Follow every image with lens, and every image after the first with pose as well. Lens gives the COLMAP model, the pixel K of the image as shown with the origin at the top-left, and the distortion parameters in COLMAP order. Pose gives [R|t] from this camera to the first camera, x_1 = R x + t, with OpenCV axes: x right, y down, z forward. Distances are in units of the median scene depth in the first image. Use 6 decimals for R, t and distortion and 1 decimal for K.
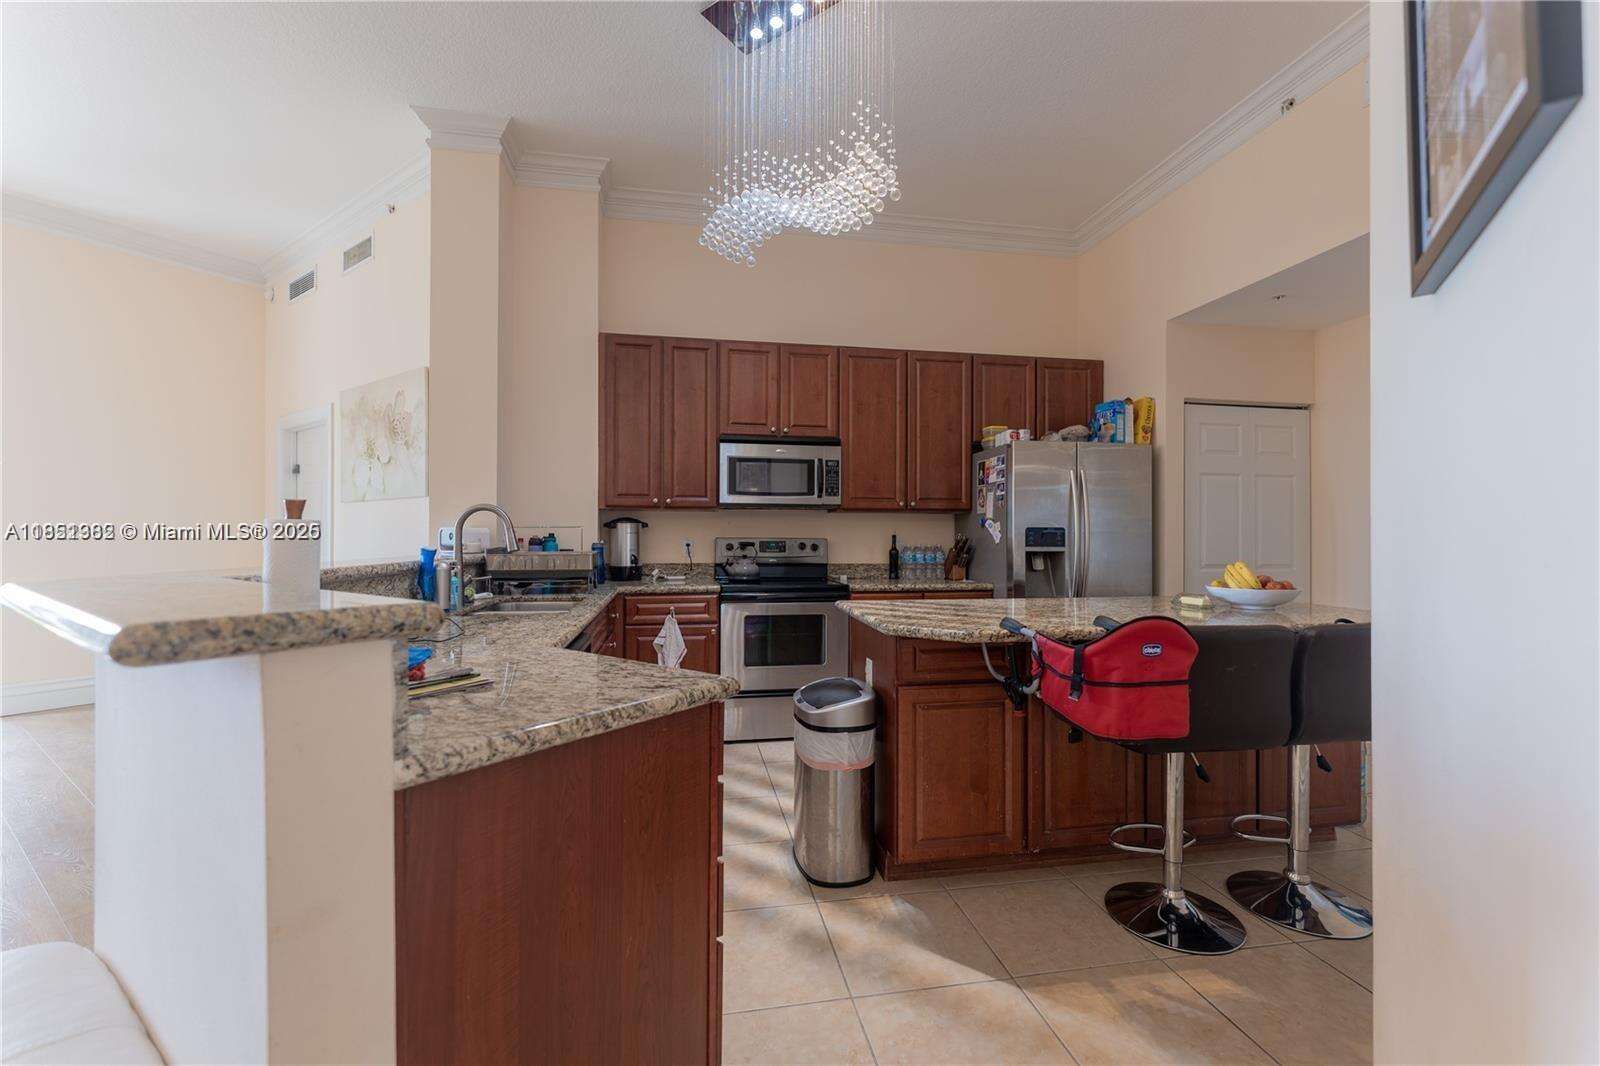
lens RADIAL K [[655.0, 0, 791.1], [0, 655.0, 536.5], [0, 0, 1]] dist [0.000157, 0.000161]
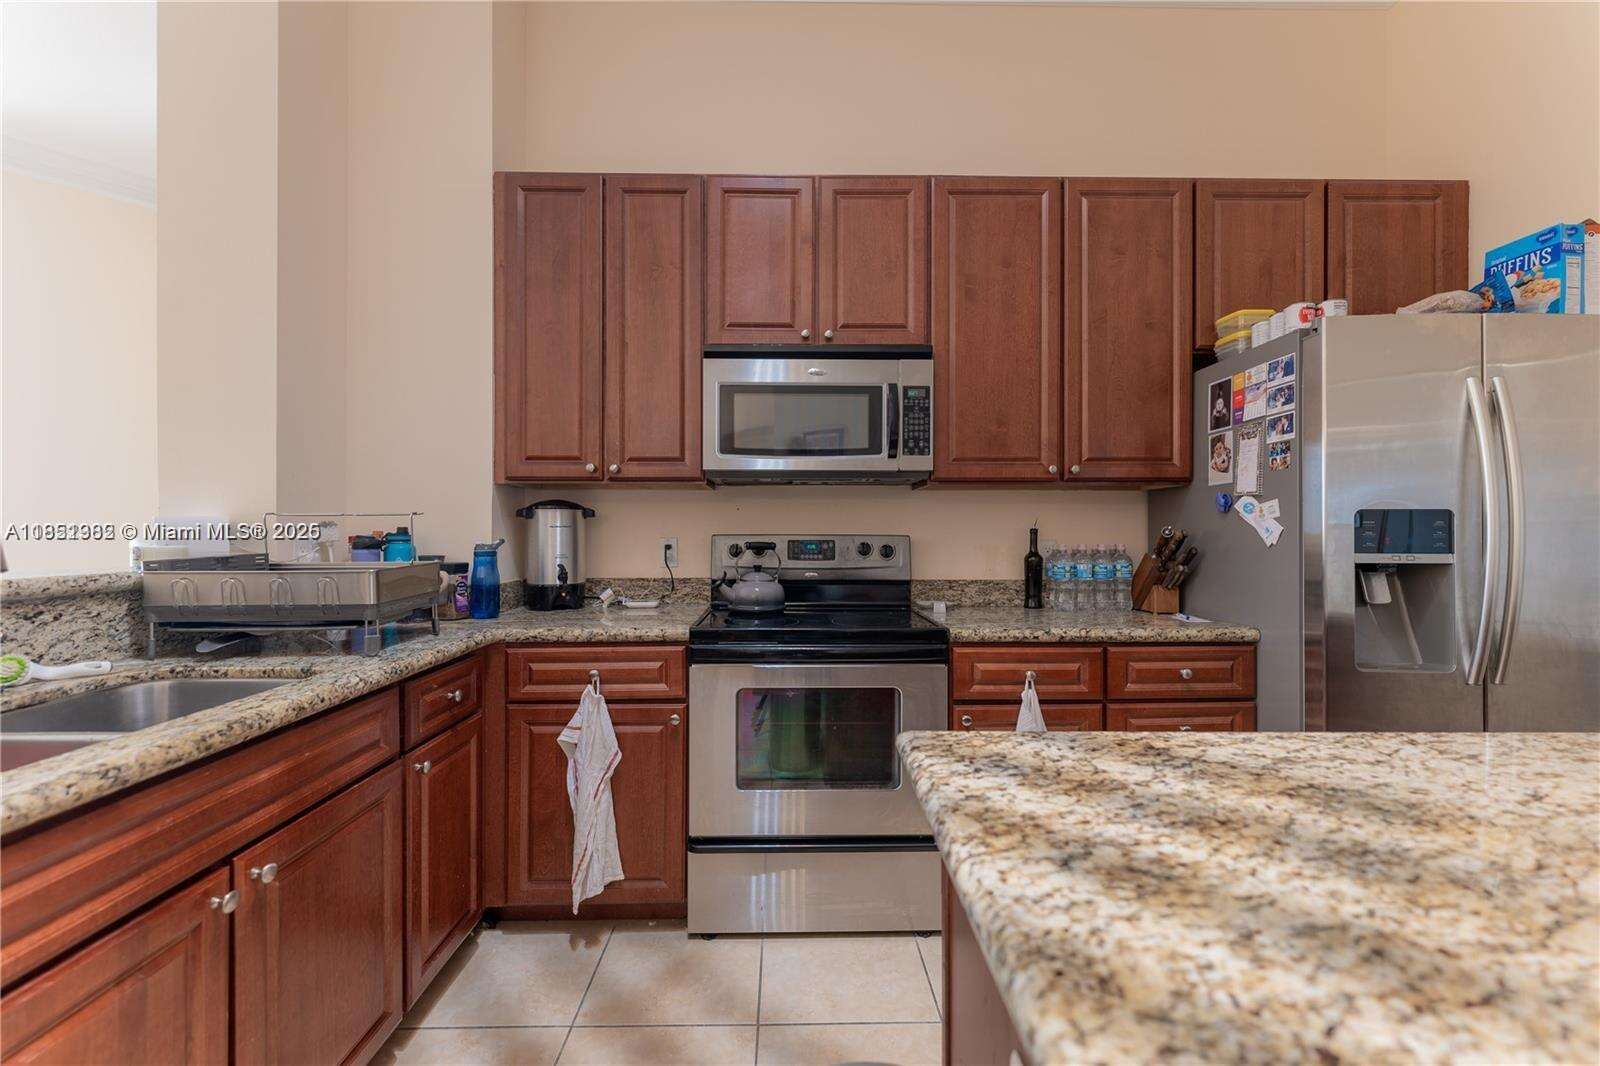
lens RADIAL K [[655.0, 0, 791.1], [0, 655.0, 536.5], [0, 0, 1]] dist [0.000157, 0.000161]
pose [[0.987611, -0.002165, -0.156910, 0.045821], [0.002900, 0.999986, 0.004459, 0.001190], [0.156898, -0.004859, 0.987603, 0.465556]]
